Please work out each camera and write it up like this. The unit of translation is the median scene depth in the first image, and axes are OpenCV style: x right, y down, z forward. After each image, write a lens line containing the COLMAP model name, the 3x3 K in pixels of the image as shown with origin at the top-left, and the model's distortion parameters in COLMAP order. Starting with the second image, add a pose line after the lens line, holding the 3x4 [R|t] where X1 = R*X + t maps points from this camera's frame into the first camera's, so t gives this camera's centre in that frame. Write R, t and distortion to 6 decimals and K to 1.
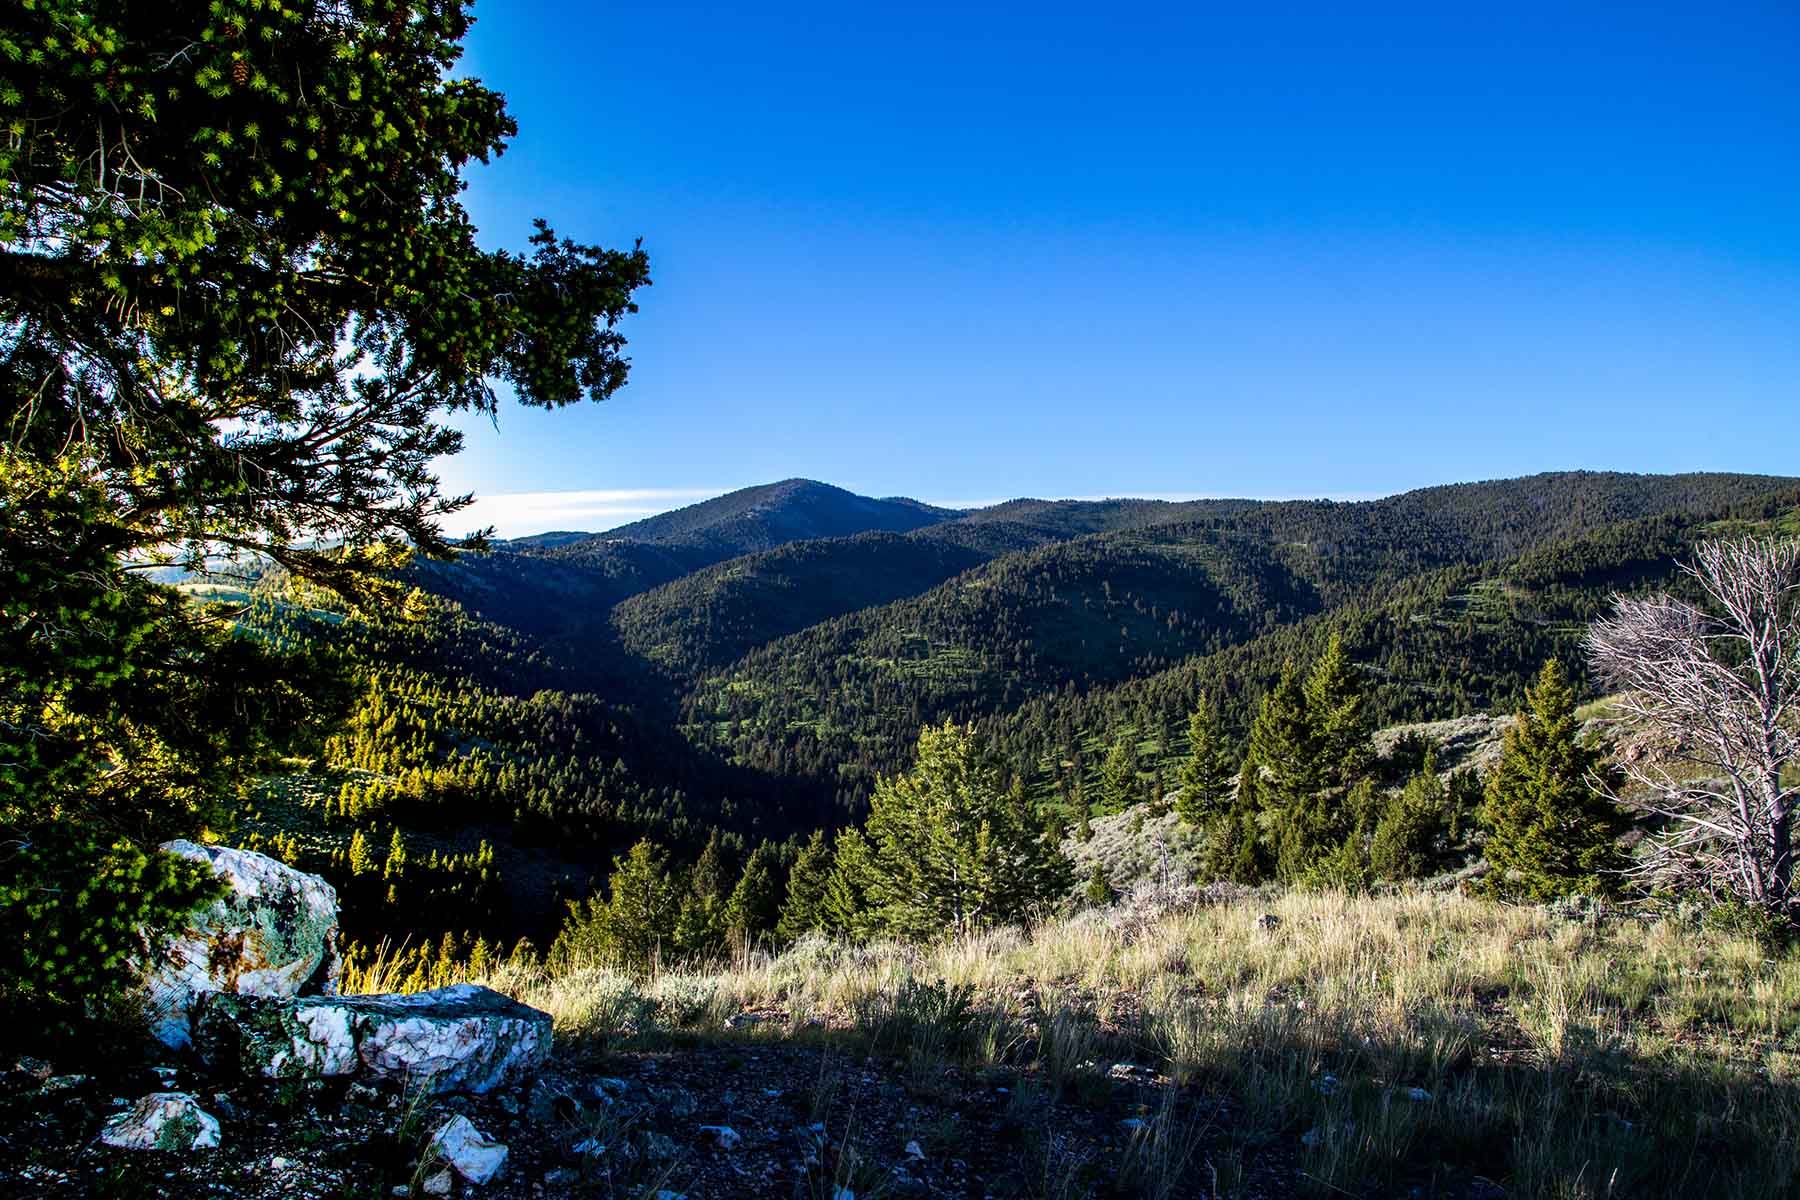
lens RADIAL K [[1276.0, 0, 905.6], [0, 1276.0, 590.2], [0, 0, 1]] dist [-0.119188, 0.081838]
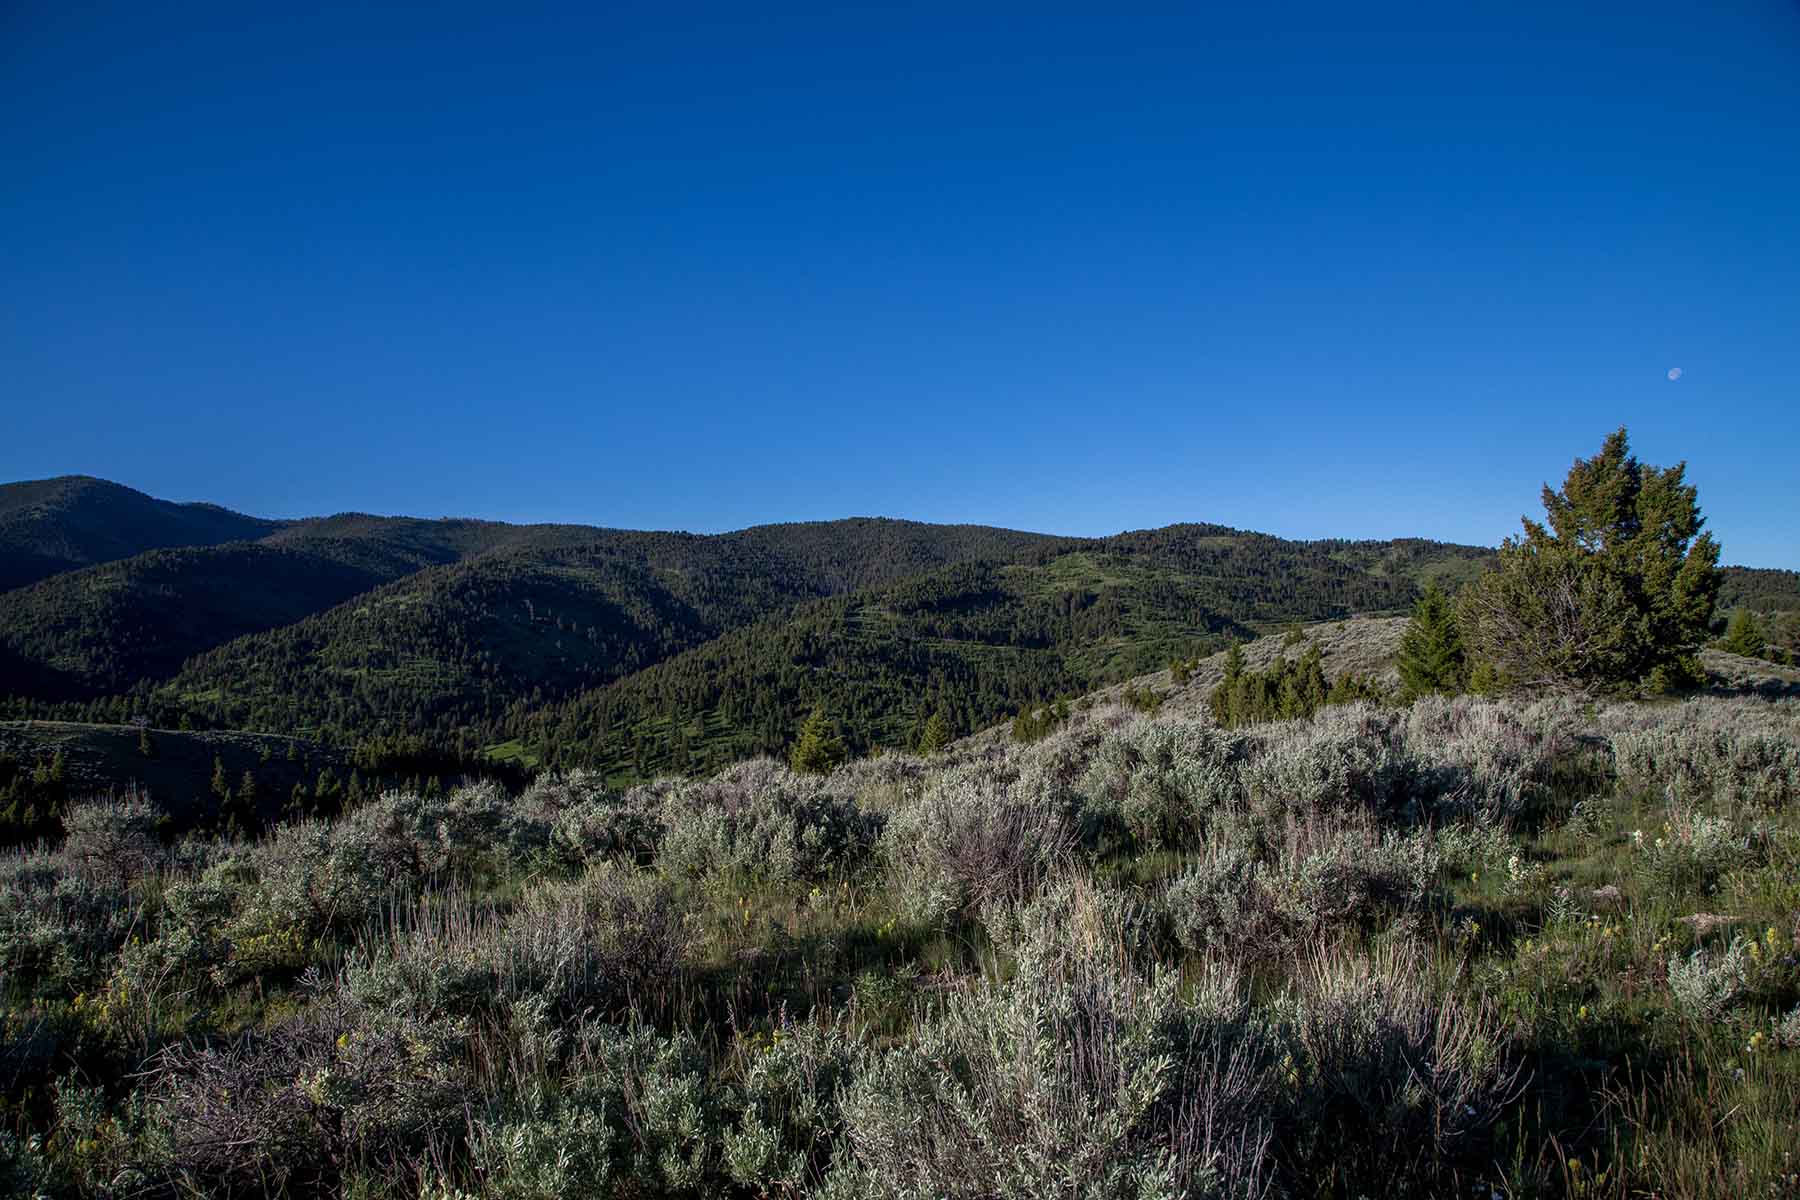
lens RADIAL K [[1282.8, 0, 896.5], [0, 1282.8, 611.3], [0, 0, 1]] dist [-0.111819, 0.076663]
pose [[0.842817, 0.018457, 0.537883, -0.188975], [-0.018898, 0.999810, -0.004697, 0.002620], [-0.537868, -0.006206, 0.843006, -0.113216]]
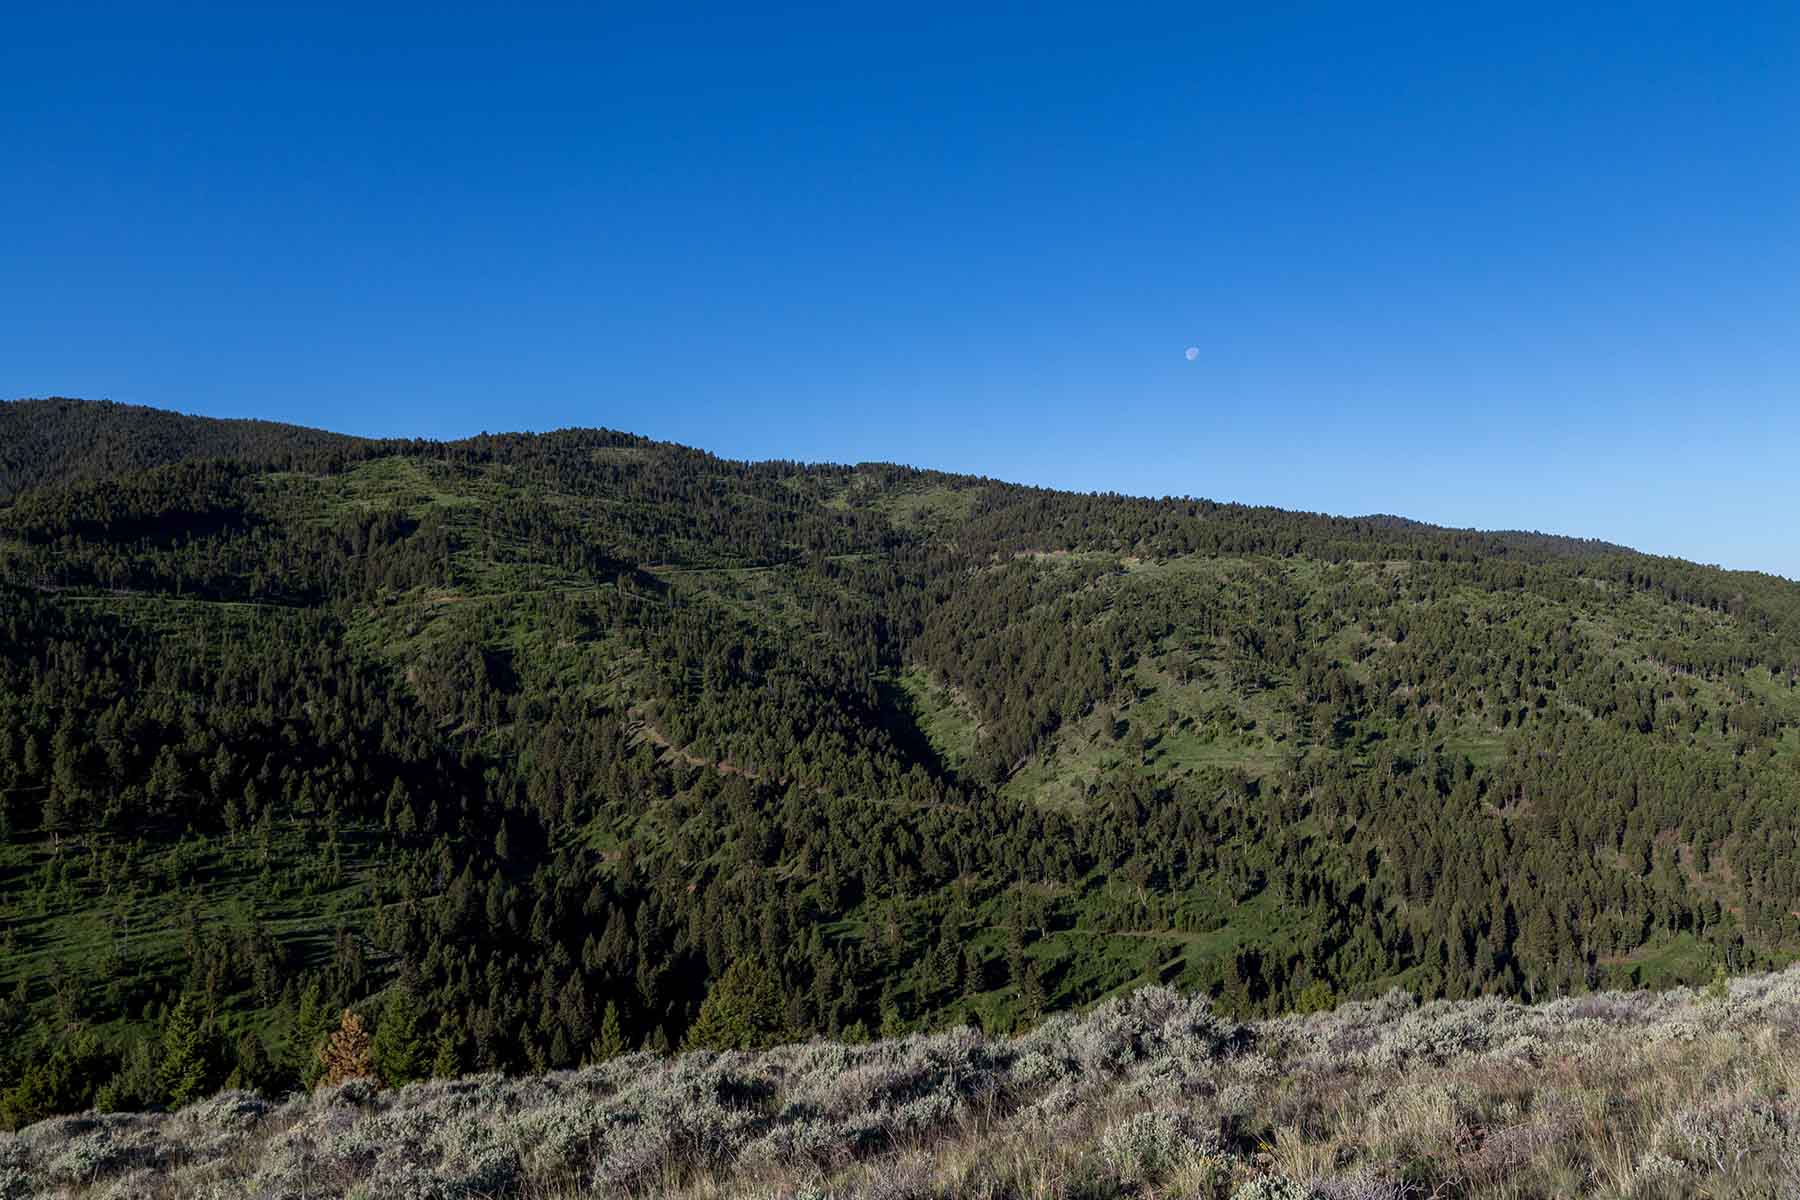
lens RADIAL K [[1507.4, 0, 900.0], [0, 1507.4, 600.0], [0, 0, 1]] dist [0.028270, -0.001179]
pose [[0.553877, 0.007561, 0.832564, 0.039074], [-0.029310, 0.999516, 0.010422, 0.007016], [-0.832083, -0.030175, 0.553830, 0.075755]]
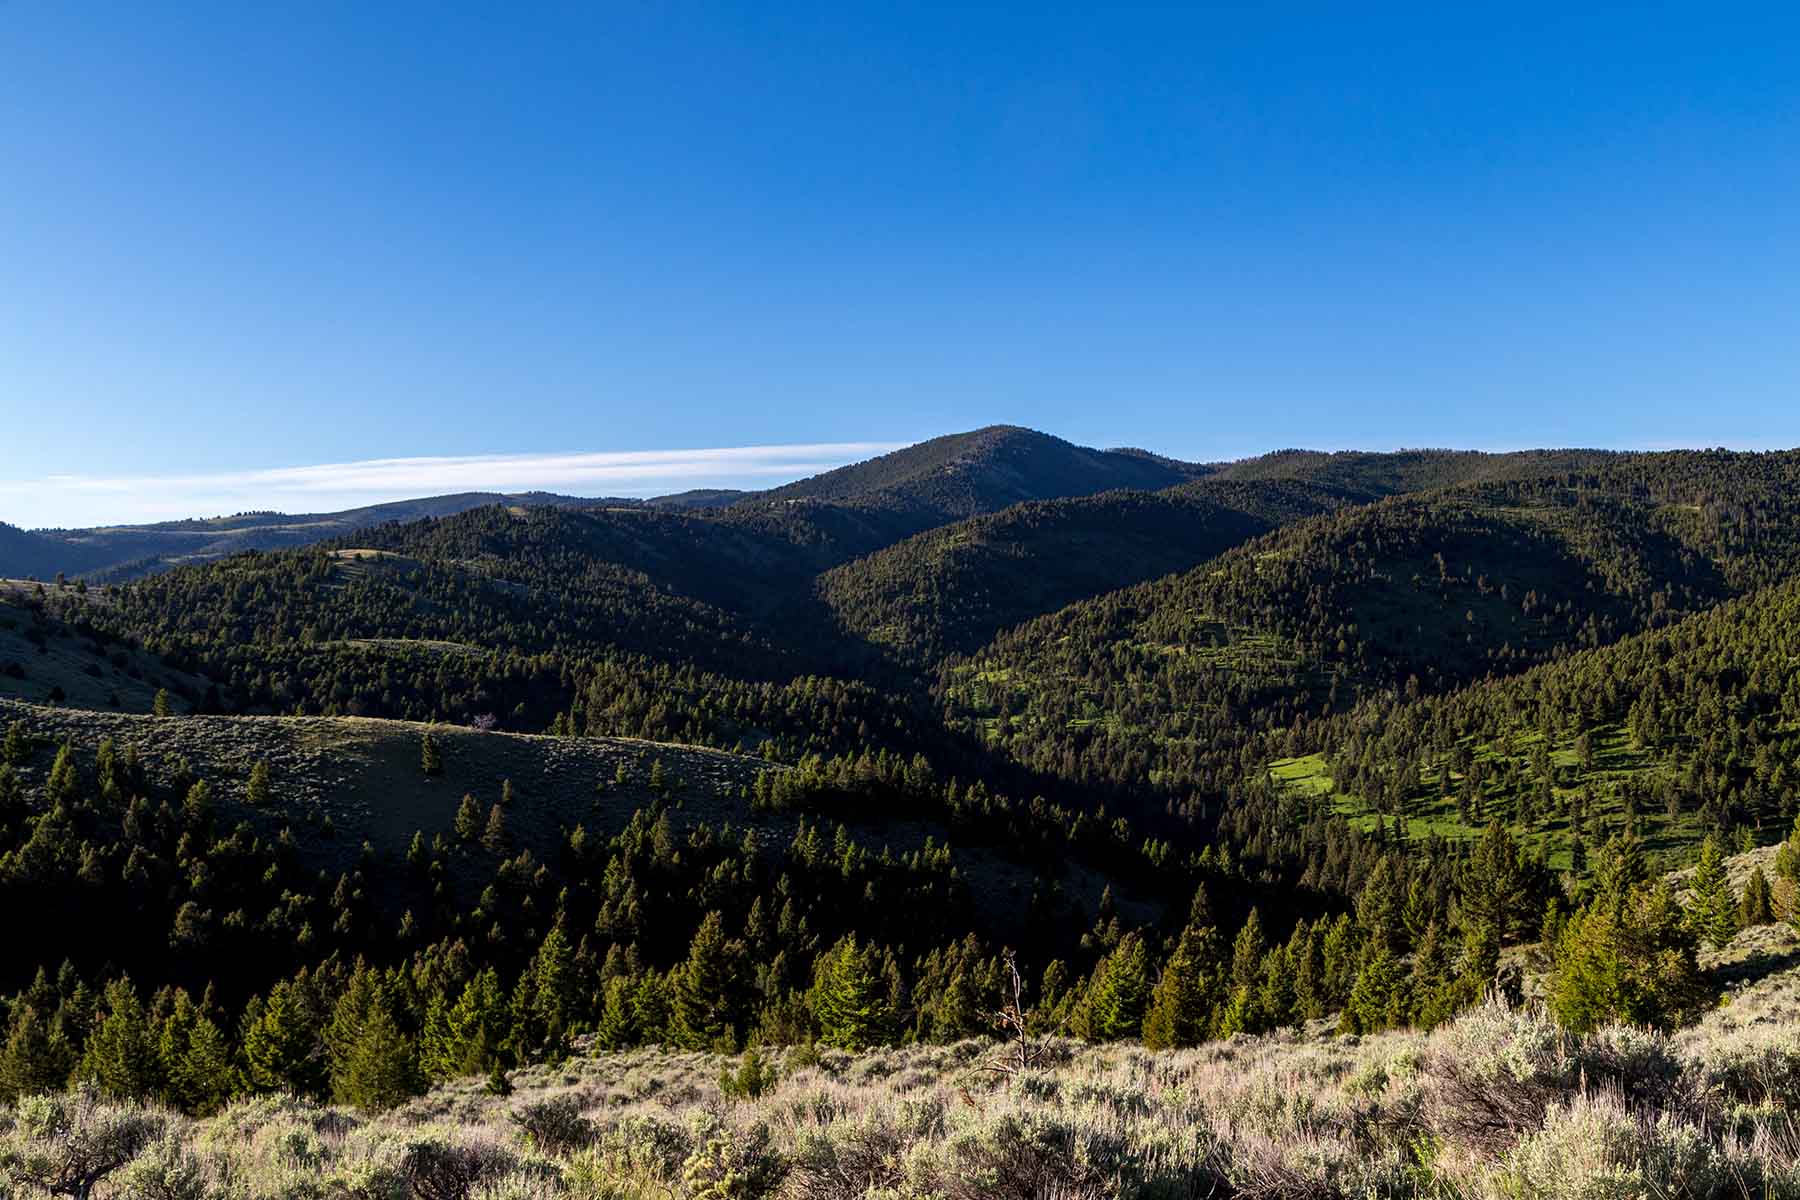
lens RADIAL K [[1580.6, 0, 900.0], [0, 1580.6, 600.0], [0, 0, 1]] dist [0.000785, 0.006280]
pose [[0.991877, 0.010561, -0.126759, -0.058429], [-0.007653, 0.999697, 0.023411, 0.001907], [0.126968, -0.022251, 0.991657, -0.027220]]
